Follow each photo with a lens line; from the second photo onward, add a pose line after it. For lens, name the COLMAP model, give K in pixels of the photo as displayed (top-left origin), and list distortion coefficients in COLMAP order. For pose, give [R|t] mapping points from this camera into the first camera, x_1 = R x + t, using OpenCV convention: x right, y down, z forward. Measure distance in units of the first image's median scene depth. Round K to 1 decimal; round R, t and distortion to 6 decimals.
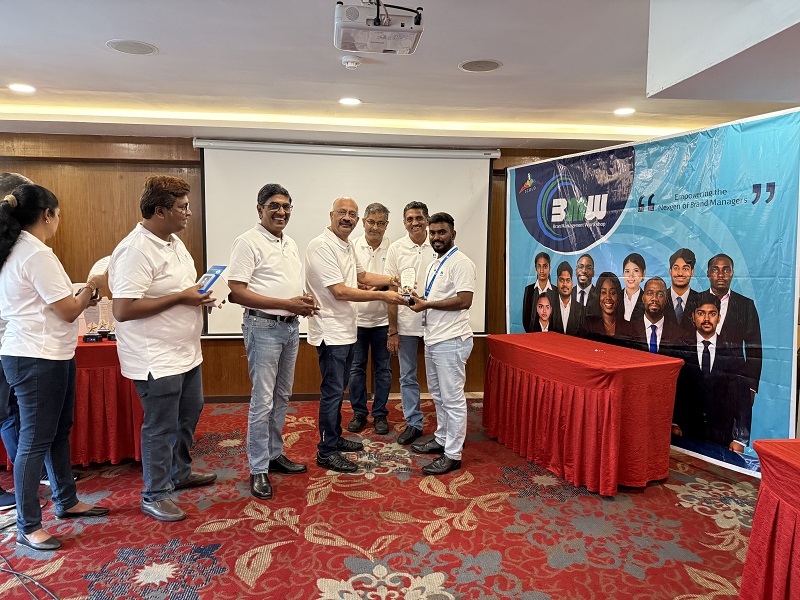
lens RADIAL K [[556.9, 0, 400.0], [0, 556.9, 300.0], [0, 0, 1]] dist [0.063812, -0.065471]
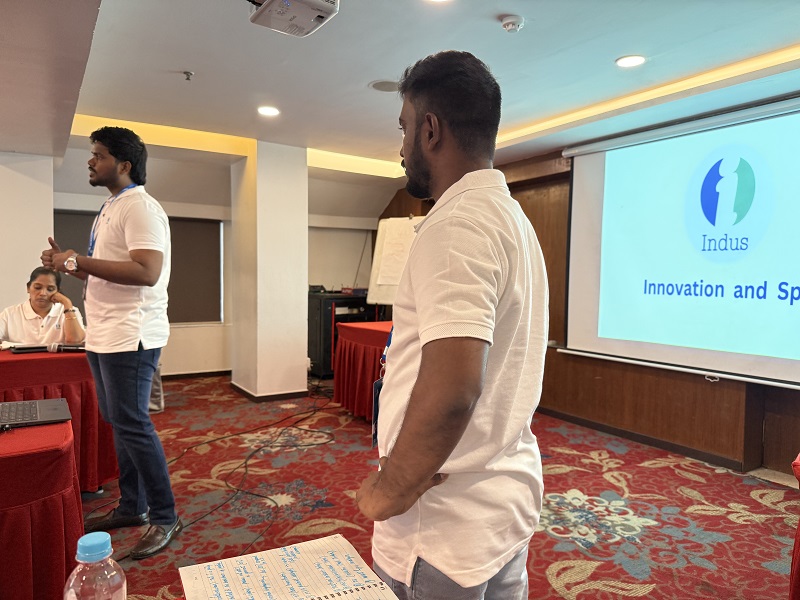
lens RADIAL K [[572.2, 0, 404.8], [0, 572.2, 303.7], [0, 0, 1]] dist [0.026992, -0.034406]
pose [[0.451606, 0.041281, -0.891262, 0.528018], [-0.092103, 0.995749, -0.000548, 0.013659], [0.887451, 0.082335, 0.453488, 0.403095]]
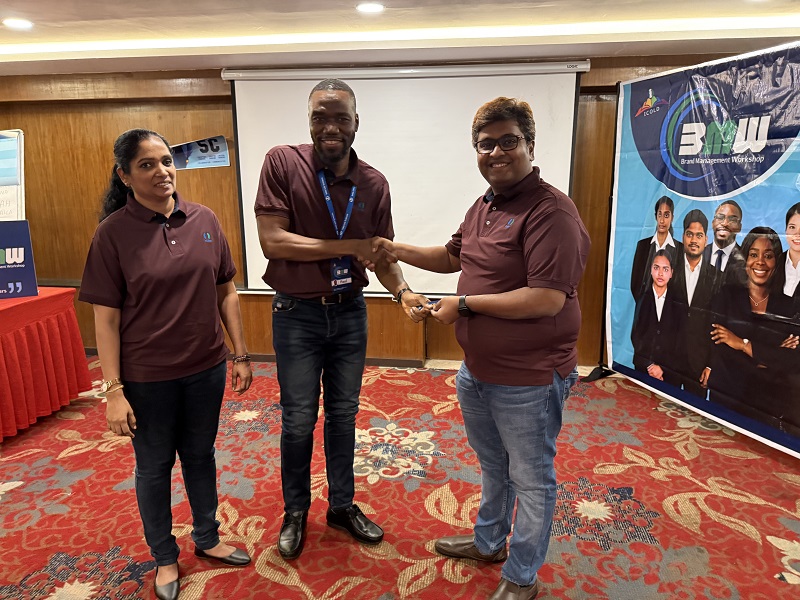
lens RADIAL K [[556.9, 0, 400.0], [0, 556.9, 300.0], [0, 0, 1]] dist [0.063812, -0.065471]
pose [[0.971974, 0.035918, -0.232327, 0.155890], [-0.007414, 0.992451, 0.122415, -0.048350], [0.234971, -0.117262, 0.964903, 0.215672]]
